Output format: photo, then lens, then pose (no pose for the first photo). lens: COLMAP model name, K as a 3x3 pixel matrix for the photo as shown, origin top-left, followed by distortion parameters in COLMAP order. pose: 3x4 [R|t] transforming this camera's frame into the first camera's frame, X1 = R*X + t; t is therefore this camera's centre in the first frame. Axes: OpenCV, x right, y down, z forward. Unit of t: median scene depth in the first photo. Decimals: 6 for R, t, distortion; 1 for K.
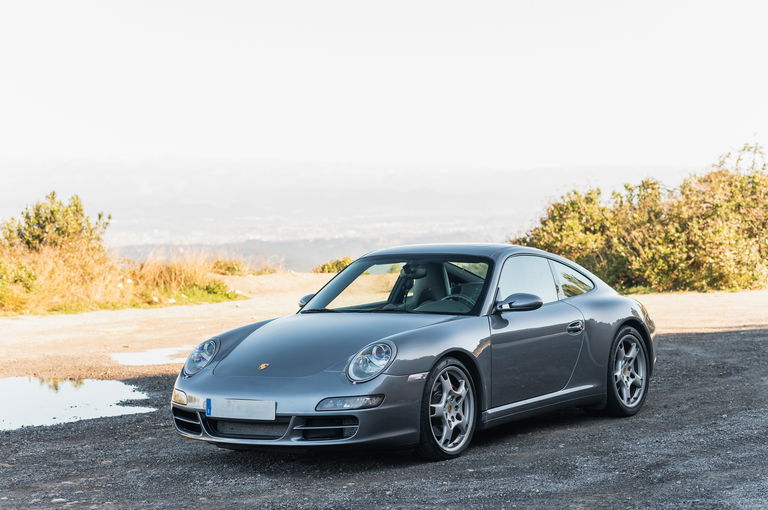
lens RADIAL K [[1868.7, 0, 384.0], [0, 1868.7, 255.0], [0, 0, 1]] dist [-0.054645, -0.676005]
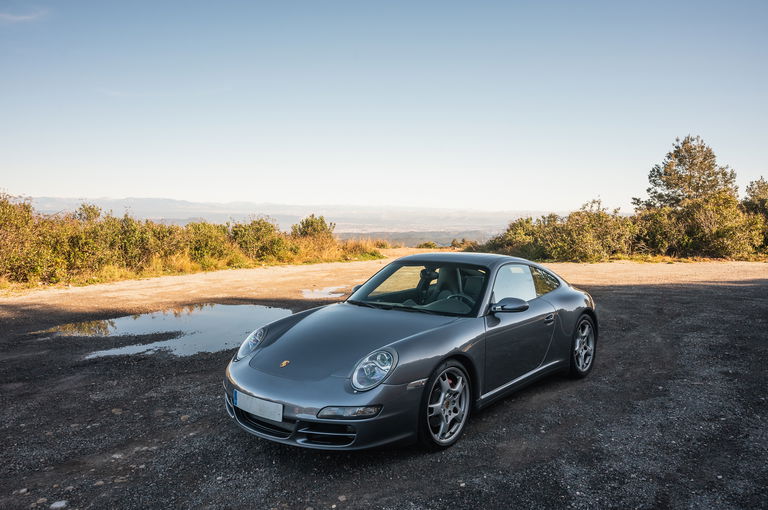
lens RADIAL K [[616.6, 0, 382.0], [0, 616.6, 267.0], [0, 0, 1]] dist [-0.002773, -0.001680]
pose [[0.993717, 0.029871, -0.107862, 0.028309], [-0.024695, 0.998493, 0.049005, -0.016344], [0.109164, -0.046033, 0.992957, 0.526778]]
